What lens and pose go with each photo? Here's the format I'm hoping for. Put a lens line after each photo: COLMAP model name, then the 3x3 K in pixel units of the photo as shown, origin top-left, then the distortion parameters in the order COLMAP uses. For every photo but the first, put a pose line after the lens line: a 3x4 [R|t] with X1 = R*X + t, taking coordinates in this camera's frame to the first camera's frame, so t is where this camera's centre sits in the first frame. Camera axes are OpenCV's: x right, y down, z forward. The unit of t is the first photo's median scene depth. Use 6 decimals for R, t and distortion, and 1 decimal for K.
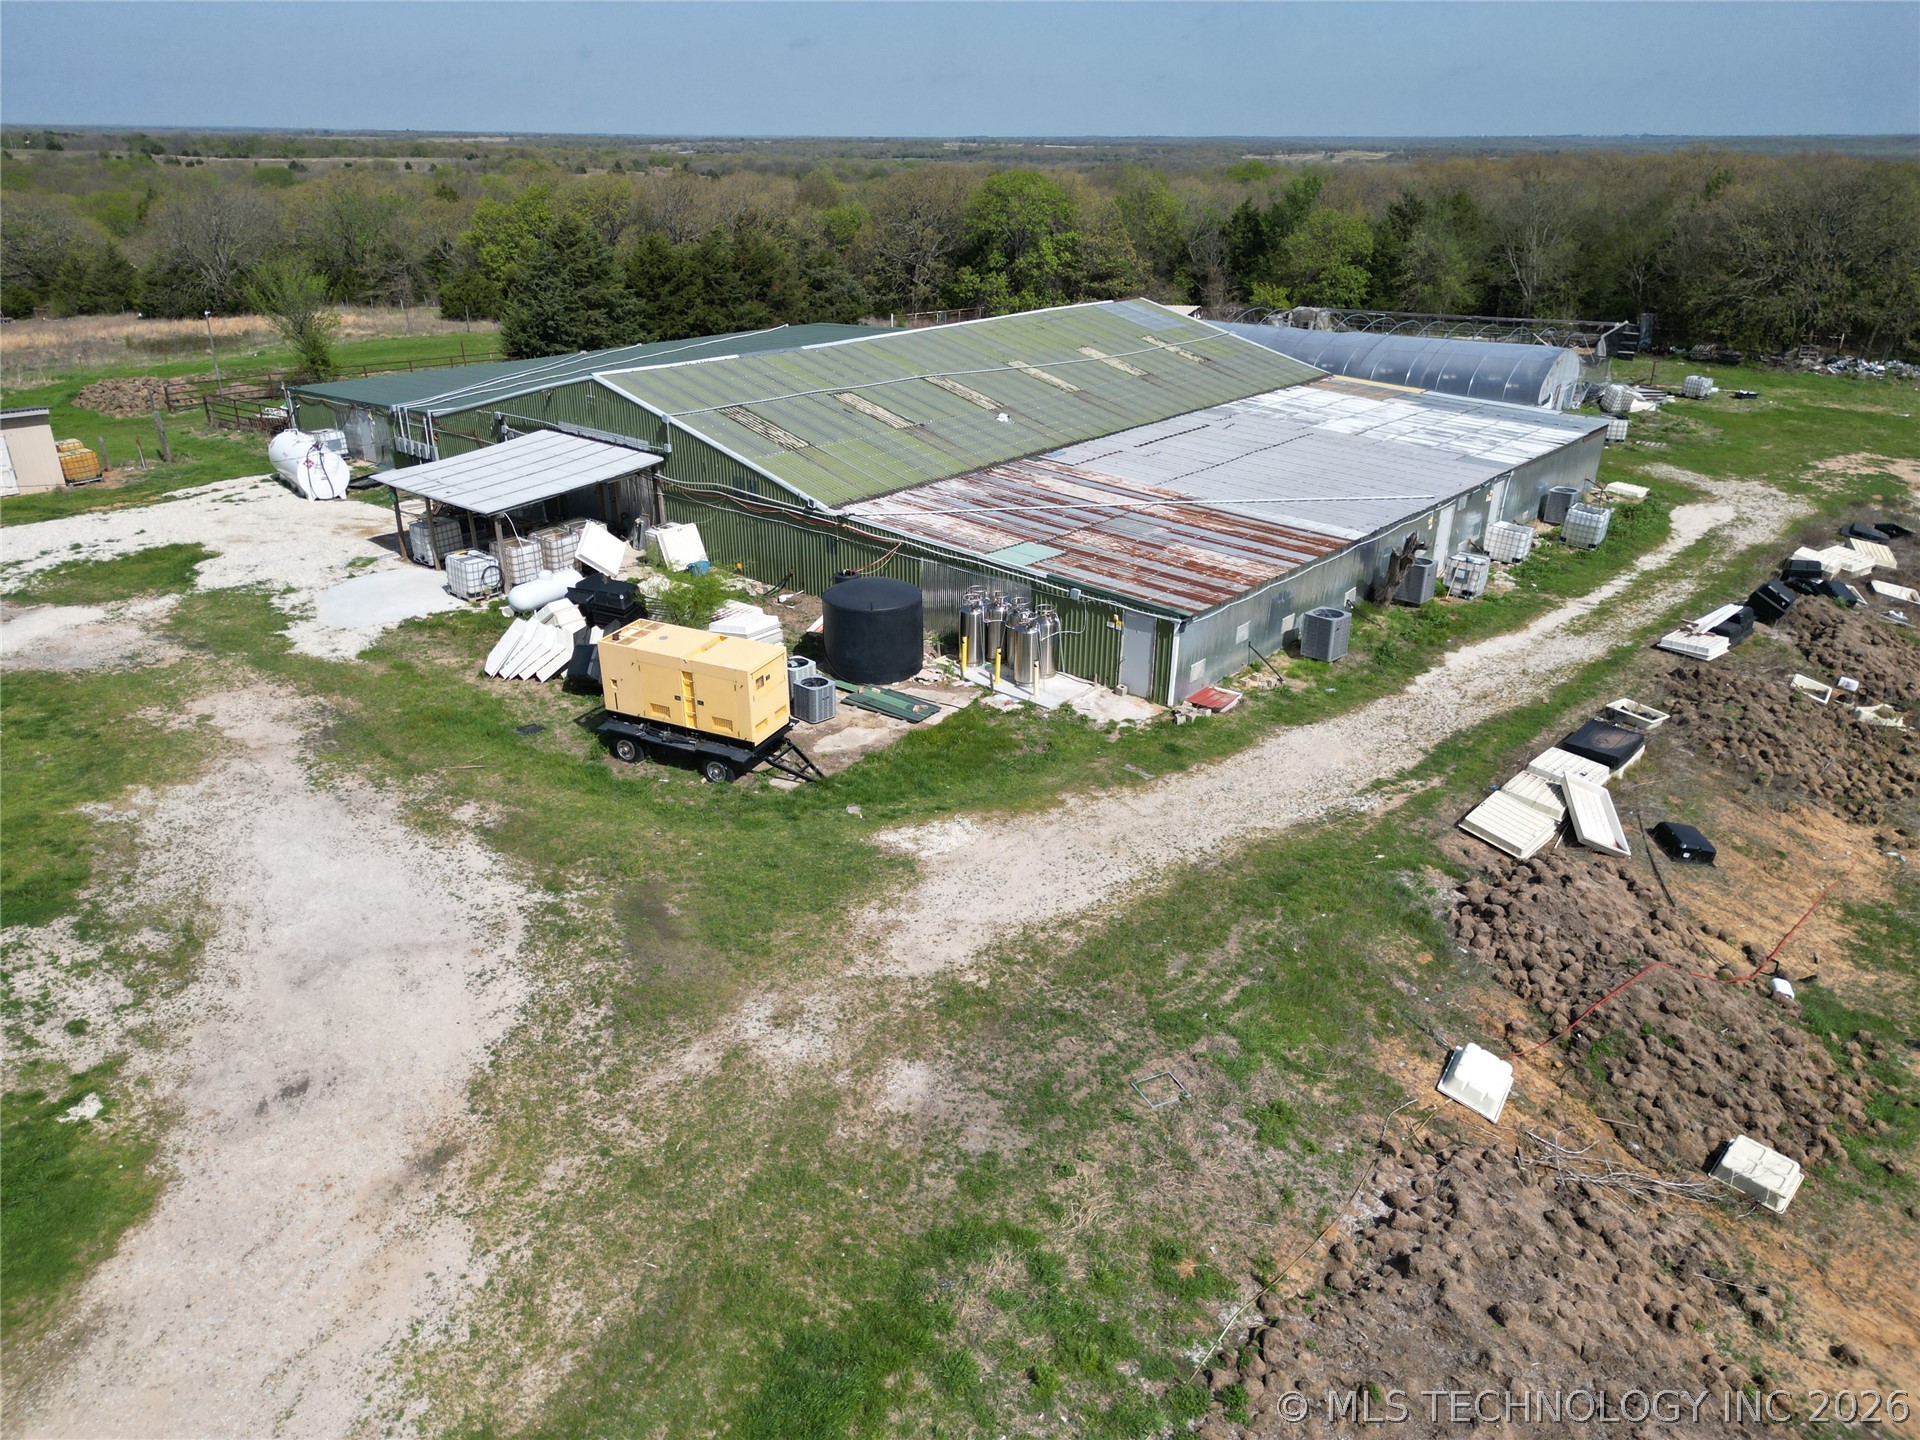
lens RADIAL K [[1341.7, 0, 961.4], [0, 1341.7, 716.9], [0, 0, 1]] dist [0.069265, -0.065077]
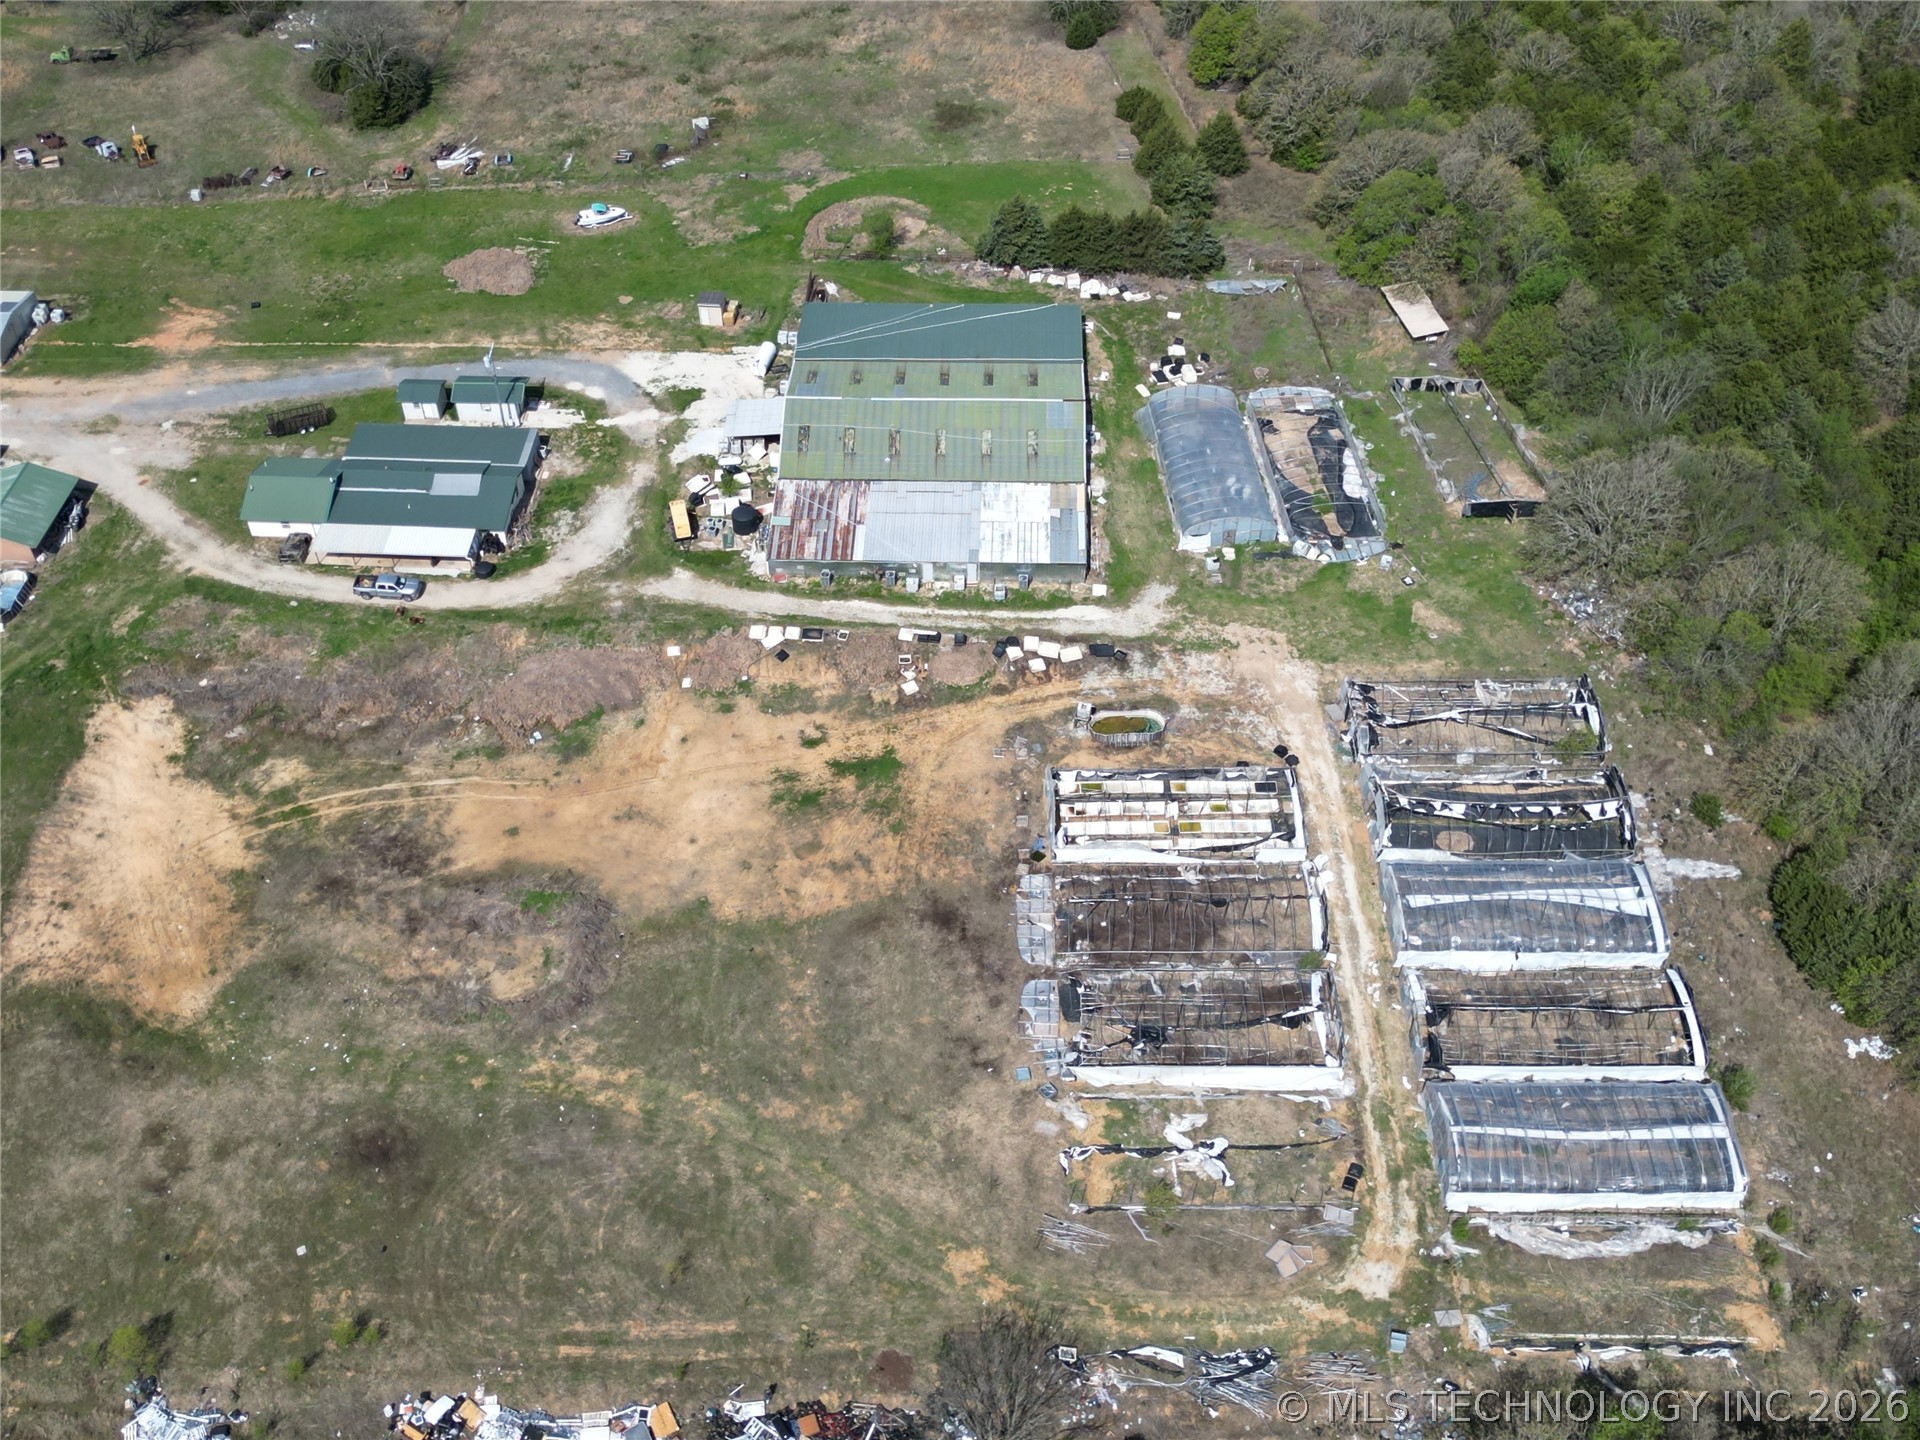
lens RADIAL K [[1992.0, 0, 960.0], [0, 1992.0, 720.0], [0, 0, 1]] dist [0.194721, -0.502335]
pose [[0.625633, 0.545291, -0.557890, 3.767206], [-0.298334, 0.828013, 0.474754, -2.451088], [0.720819, -0.130584, 0.680711, -2.528876]]
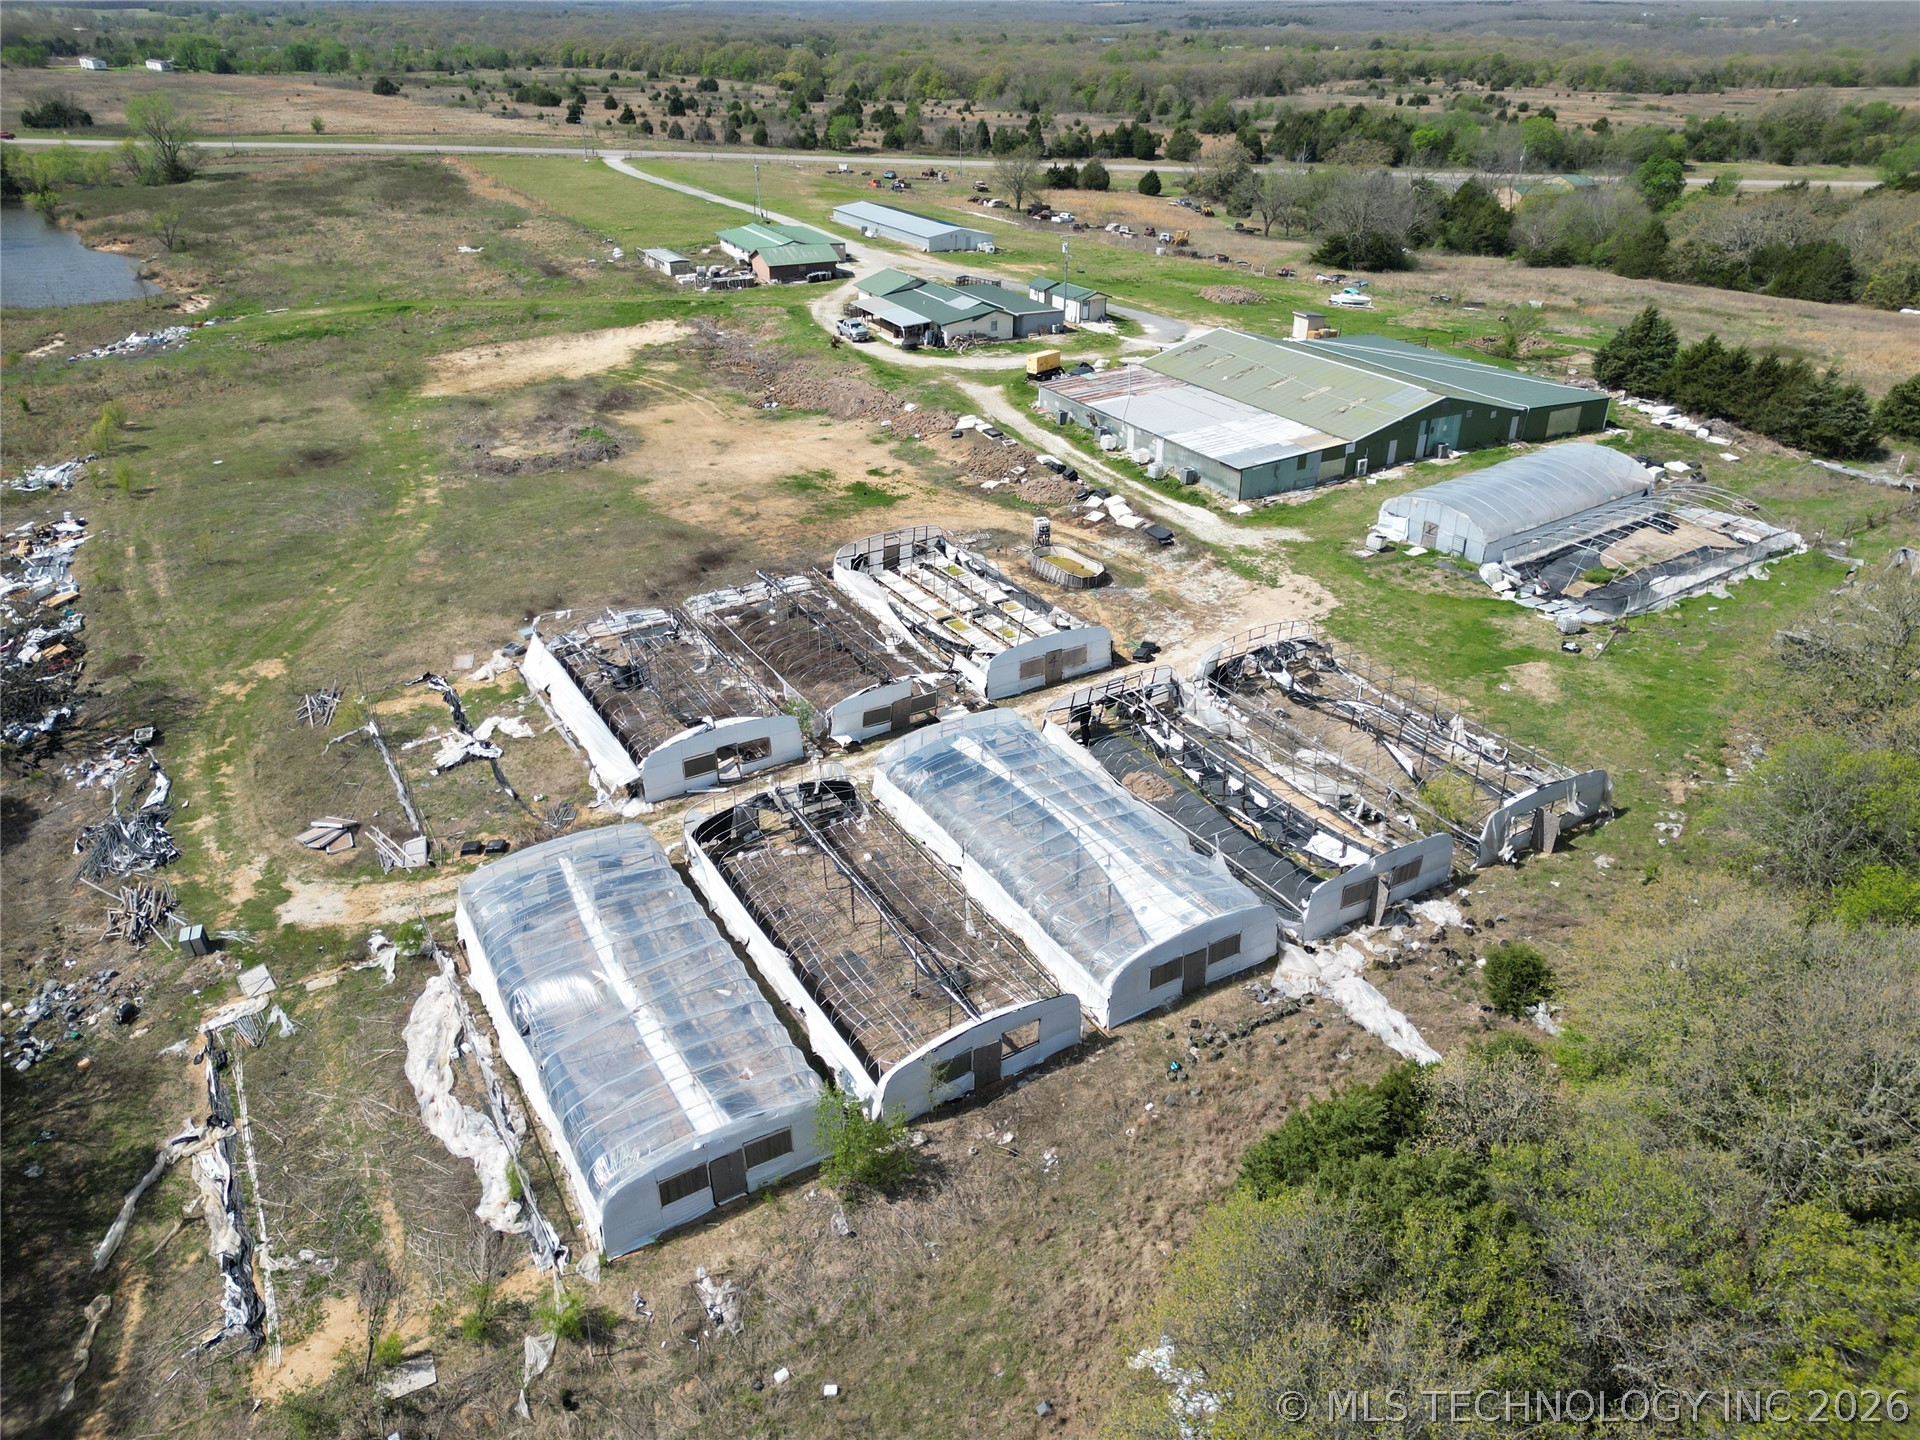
lens RADIAL K [[1325.3, 0, 958.4], [0, 1325.3, 740.9], [0, 0, 1]] dist [0.088751, -0.102366]
pose [[-0.358270, 0.449946, -0.818041, 3.714020], [-0.370989, 0.735447, 0.566996, -1.356432], [0.856744, 0.506621, -0.096563, 1.540565]]
